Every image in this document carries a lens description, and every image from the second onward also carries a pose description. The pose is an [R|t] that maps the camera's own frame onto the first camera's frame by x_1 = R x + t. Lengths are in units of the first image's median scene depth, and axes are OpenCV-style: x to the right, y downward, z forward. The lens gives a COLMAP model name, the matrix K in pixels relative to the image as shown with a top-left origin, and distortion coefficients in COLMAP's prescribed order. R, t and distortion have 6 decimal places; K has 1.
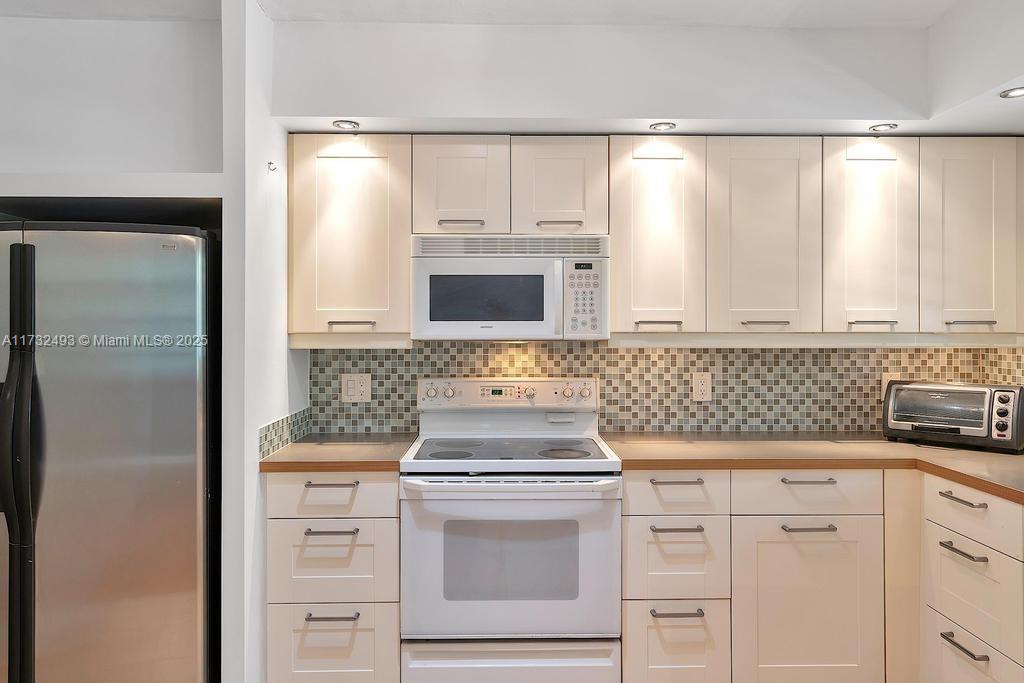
lens RADIAL K [[714.0, 0, 509.0], [0, 714.0, 320.0], [0, 0, 1]] dist [0.001220, -0.000473]
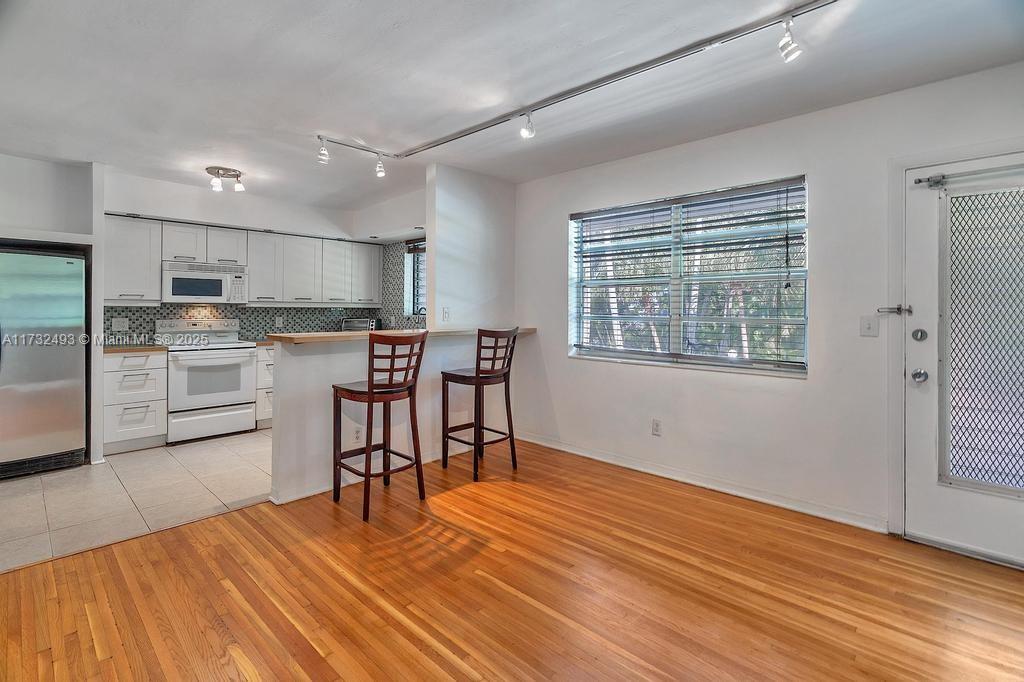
lens RADIAL K [[477.3, 0, 509.4], [0, 477.3, 304.0], [0, 0, 1]] dist [-0.009405, 0.005176]
pose [[0.702909, 0.012407, 0.711171, -0.468695], [-0.008392, 0.999923, -0.009150, 0.037591], [-0.711230, 0.000463, 0.702959, -1.050512]]
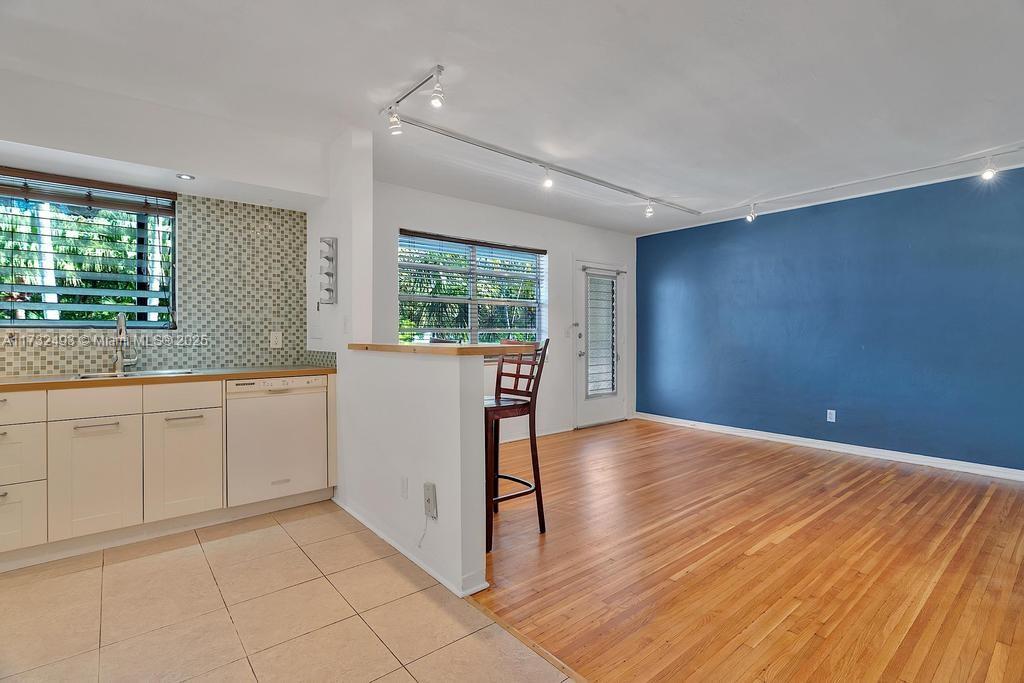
lens RADIAL K [[477.3, 0, 510.5], [0, 477.3, 333.0], [0, 0, 1]] dist [-0.009405, 0.005176]
pose [[-0.623174, 0.003588, 0.782075, -0.696256], [-0.002066, 0.999978, -0.006234, 0.086382], [-0.782081, -0.005501, -0.623153, 0.603224]]
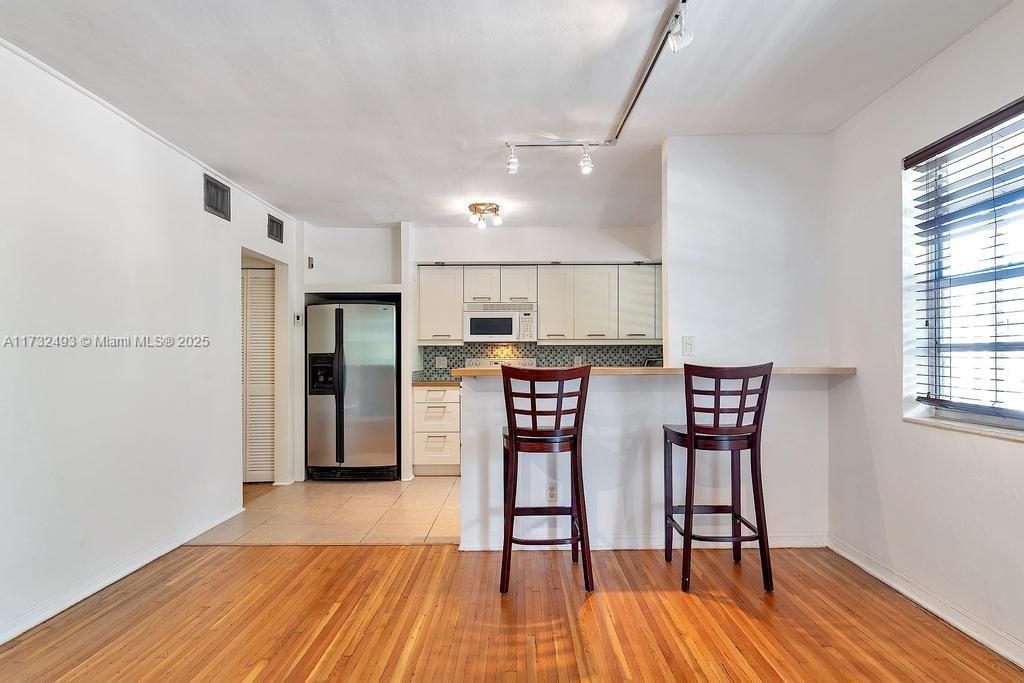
lens RADIAL K [[556.6, 0, 518.3], [0, 556.6, 349.2], [0, 0, 1]] dist [0.001011, -0.002424]
pose [[0.999845, -0.003754, -0.017186, 0.106210], [0.003597, 0.999951, -0.009182, 0.075371], [0.017219, 0.009119, 0.999810, -1.097901]]
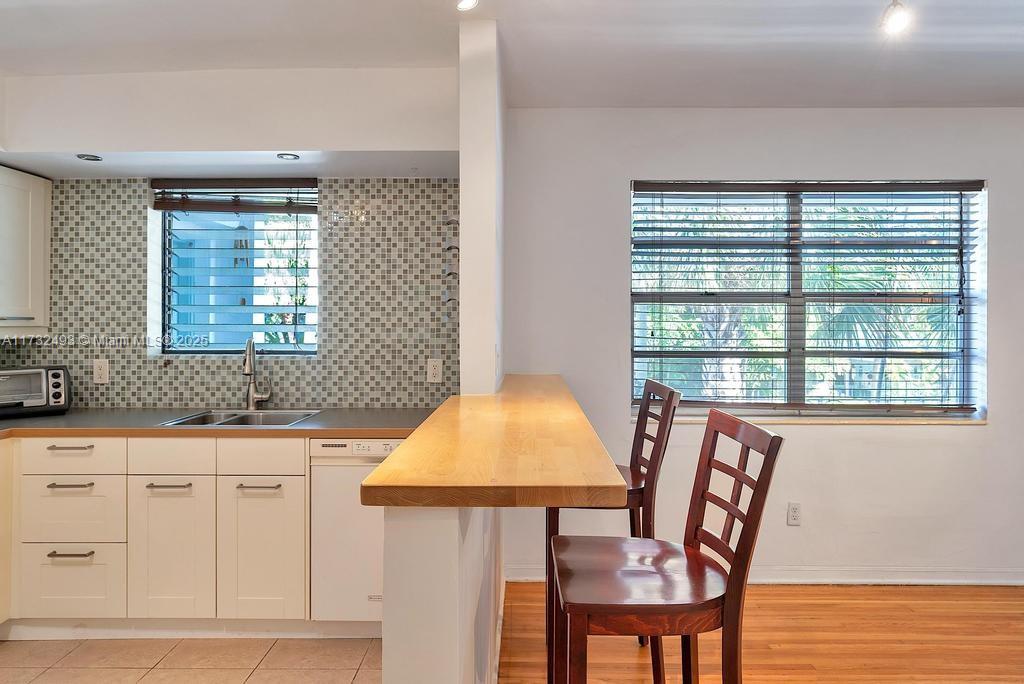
lens RADIAL K [[629.9, 0, 526.5], [0, 629.9, 318.1], [0, 0, 1]] dist [0.005631, -0.001925]
pose [[0.025840, 0.005621, 0.999650, -0.448358], [-0.006890, 0.999961, -0.005445, 0.002933], [-0.999642, -0.006747, 0.025878, 0.077247]]
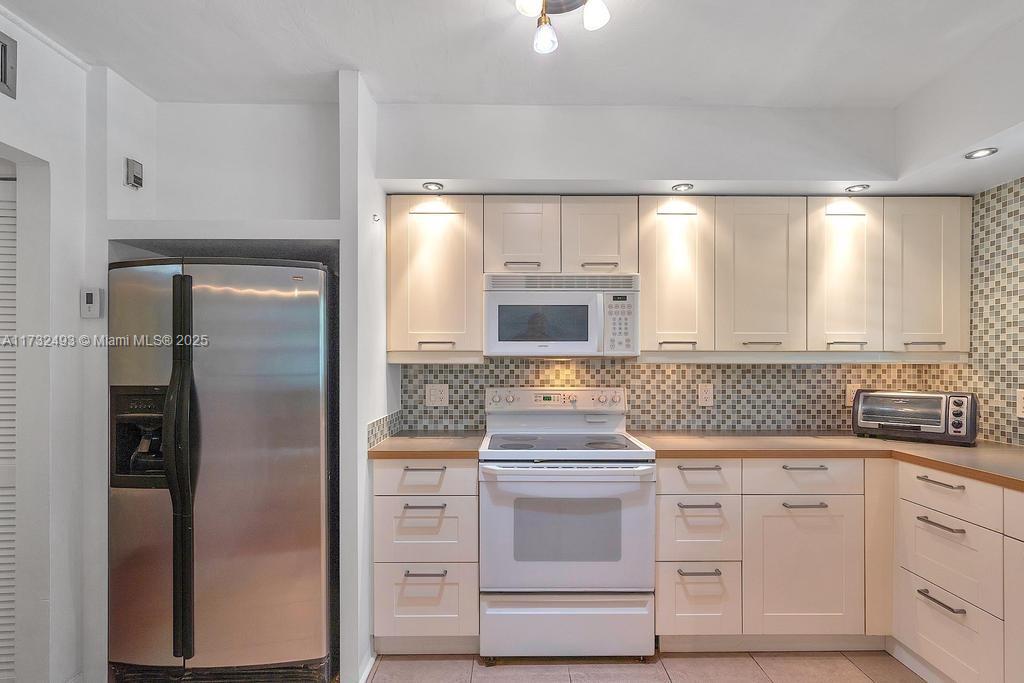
lens RADIAL K [[504.3, 0, 512.3], [0, 504.3, 360.4], [0, 0, 1]] dist [-0.011857, 0.004541]
pose [[0.999873, 0.001006, -0.015914, -0.071225], [-0.000891, 0.999973, 0.007262, 0.028666], [0.015921, -0.007247, 0.999847, 0.102711]]
